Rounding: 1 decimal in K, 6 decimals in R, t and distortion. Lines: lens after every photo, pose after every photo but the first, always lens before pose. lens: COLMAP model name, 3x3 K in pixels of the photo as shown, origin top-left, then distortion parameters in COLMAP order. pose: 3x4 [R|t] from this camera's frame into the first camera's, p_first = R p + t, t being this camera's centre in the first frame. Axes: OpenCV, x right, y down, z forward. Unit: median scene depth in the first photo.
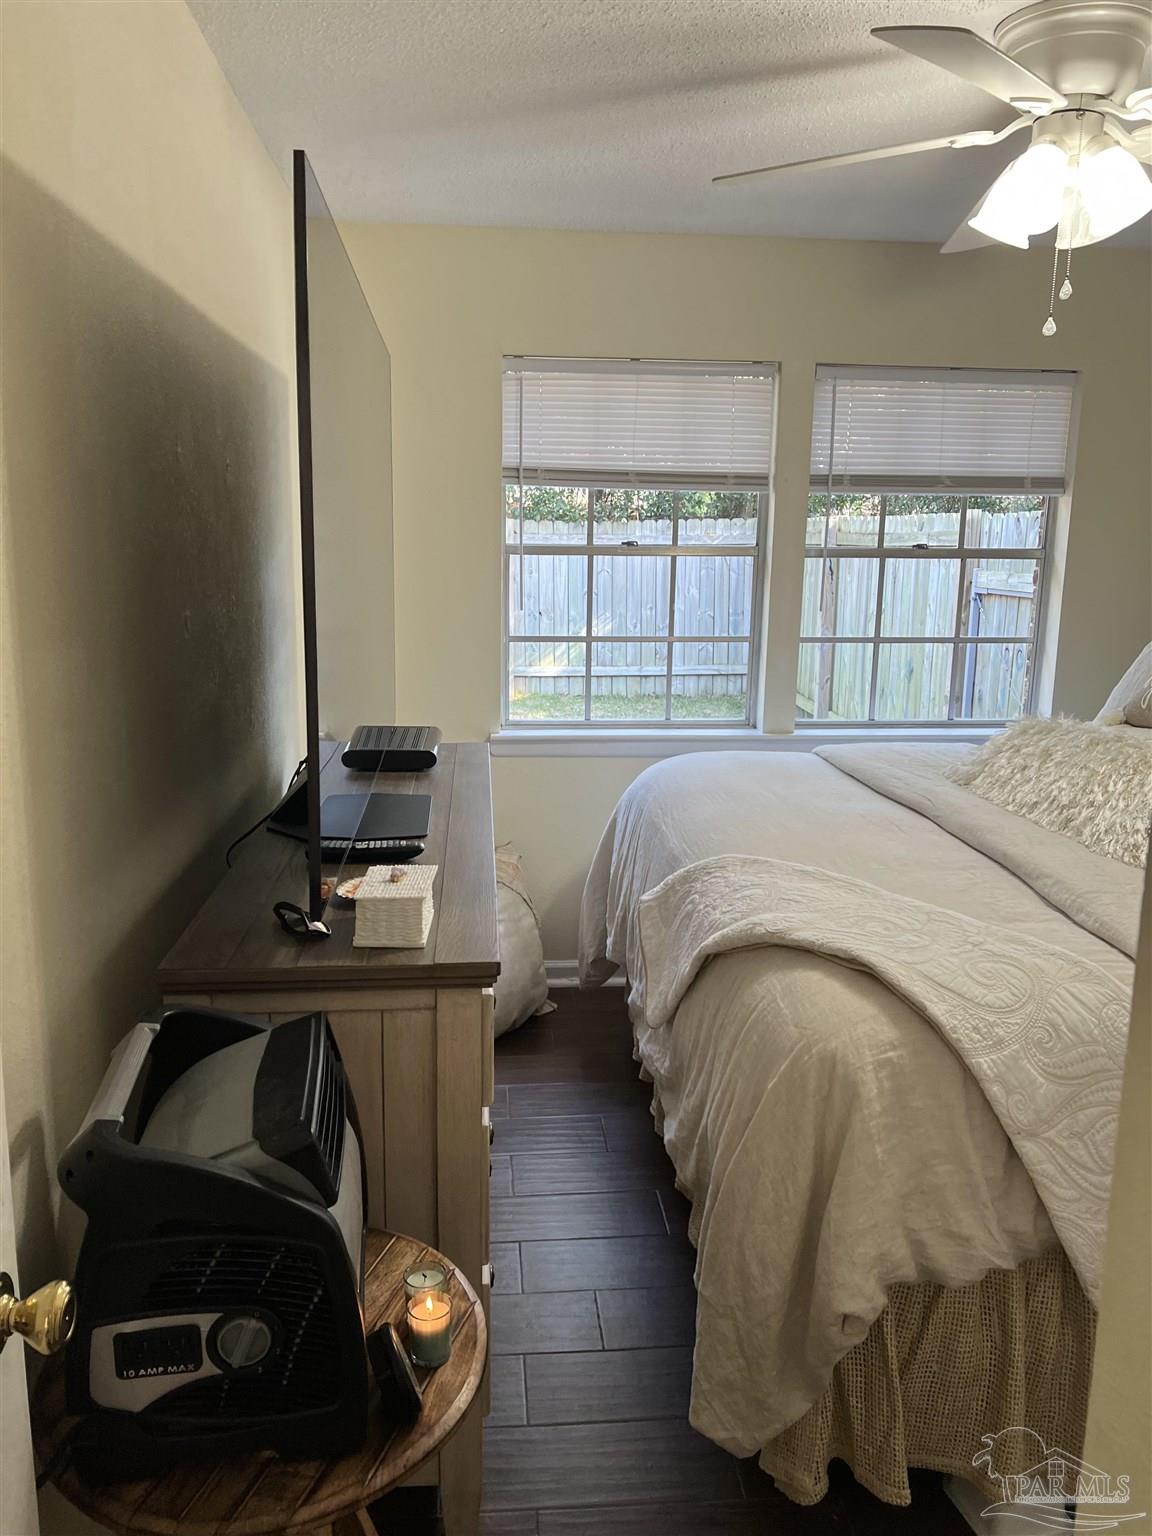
lens RADIAL K [[1148.4, 0, 572.7], [0, 1148.4, 761.5], [0, 0, 1]] dist [0.035664, -0.047806]
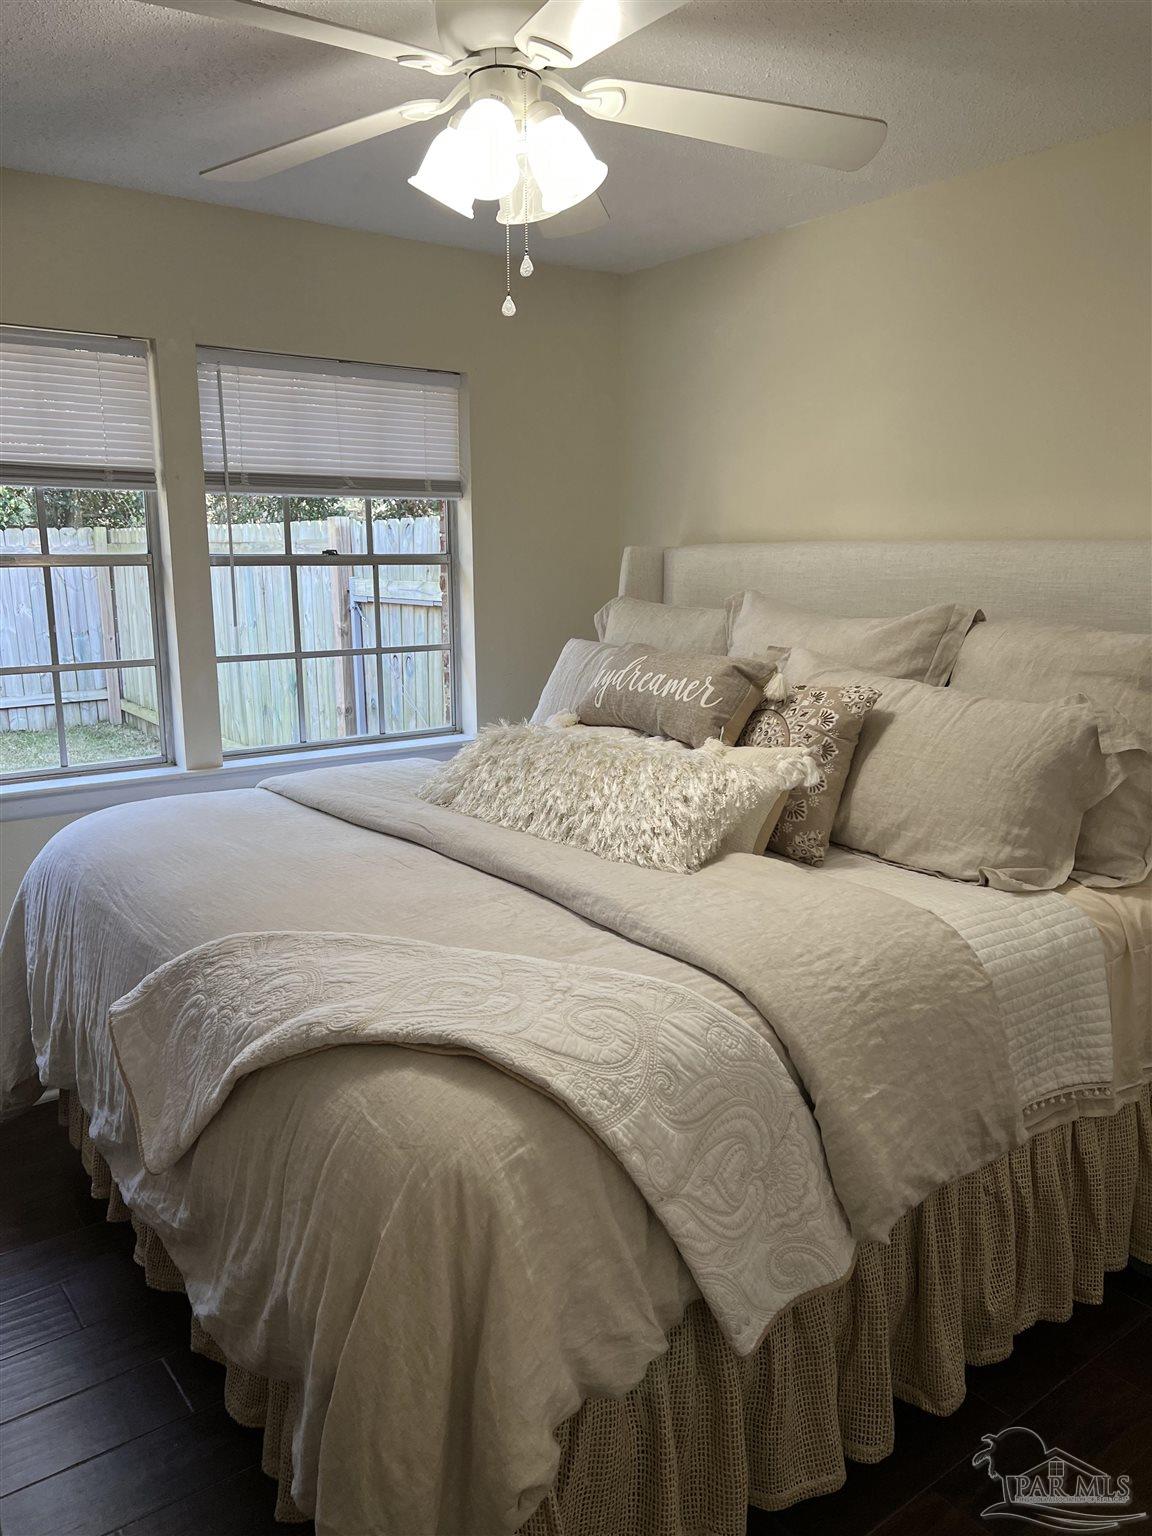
lens RADIAL K [[1148.4, 0, 579.5], [0, 1148.4, 779.2], [0, 0, 1]] dist [0.035664, -0.047806]
pose [[0.844636, -0.119406, 0.521855, -0.067986], [0.117173, 0.992406, 0.037426, -0.029020], [-0.522361, 0.029536, 0.852213, 0.198047]]
